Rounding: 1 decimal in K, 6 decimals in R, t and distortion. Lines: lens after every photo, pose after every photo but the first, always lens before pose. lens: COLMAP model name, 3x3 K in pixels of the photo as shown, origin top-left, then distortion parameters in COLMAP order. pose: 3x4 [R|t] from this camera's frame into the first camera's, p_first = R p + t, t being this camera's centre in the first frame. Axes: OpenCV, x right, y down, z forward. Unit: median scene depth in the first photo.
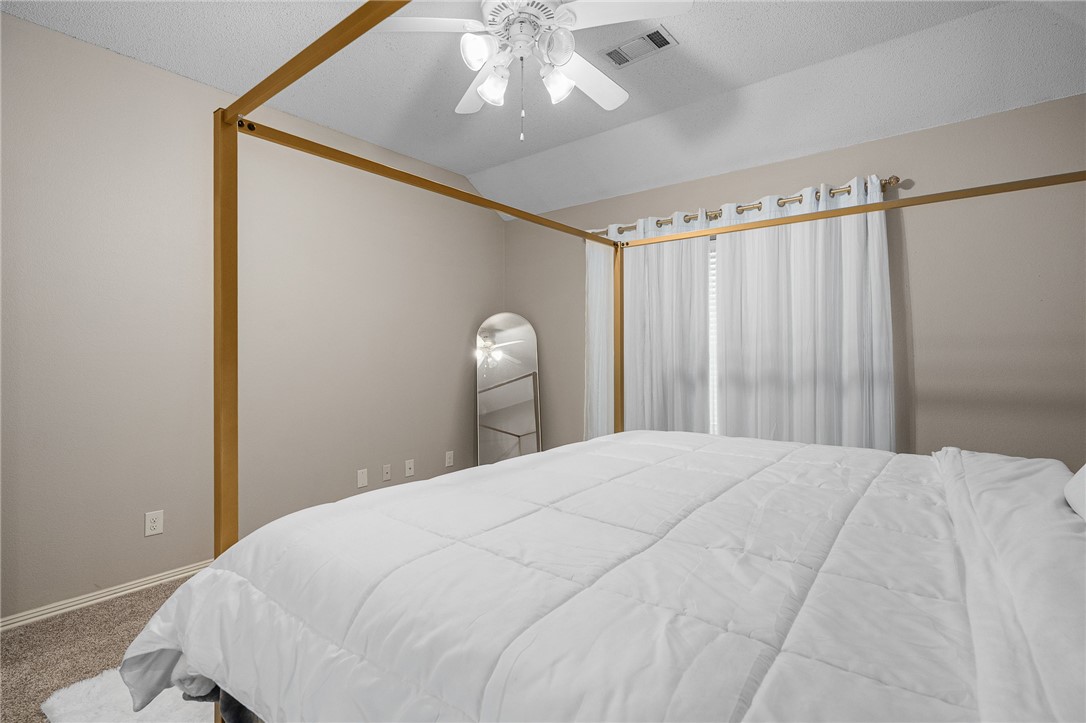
lens RADIAL K [[509.1, 0, 542.0], [0, 509.1, 362.4], [0, 0, 1]] dist [0.001774, 0.000039]
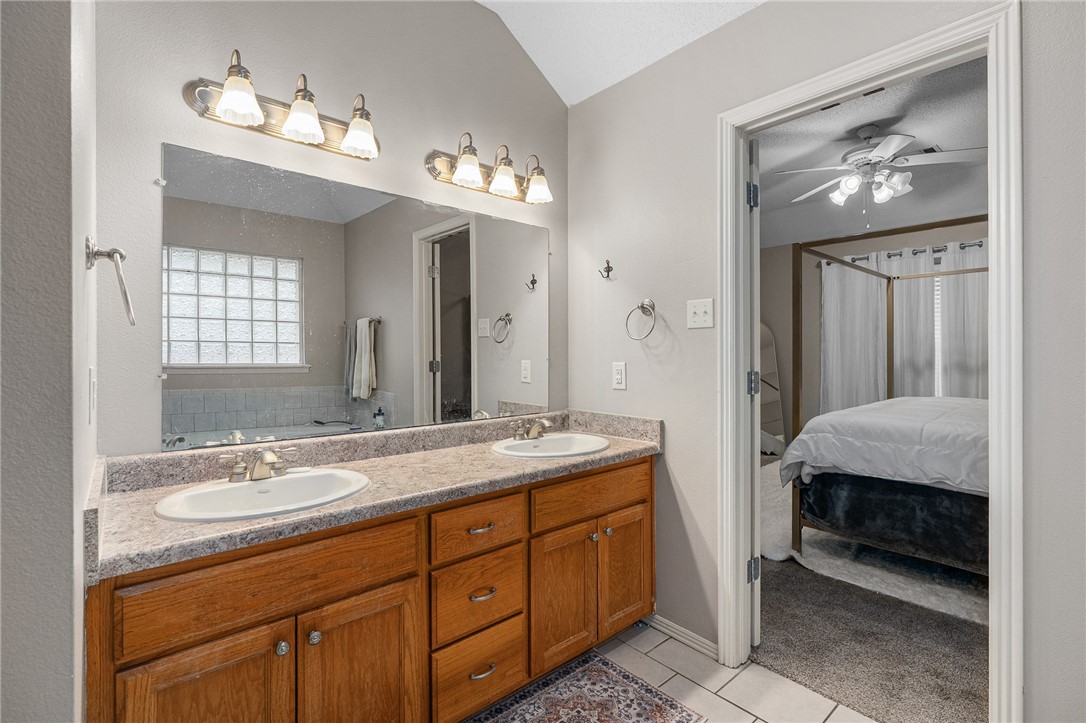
lens RADIAL K [[485.0, 0, 552.4], [0, 485.0, 355.5], [0, 0, 1]] dist [-0.001458, 0.000157]
pose [[0.982688, 0.003607, -0.185232, -0.457302], [-0.005453, 0.999940, -0.009457, 0.019857], [0.185187, 0.010304, 0.982649, -0.501387]]
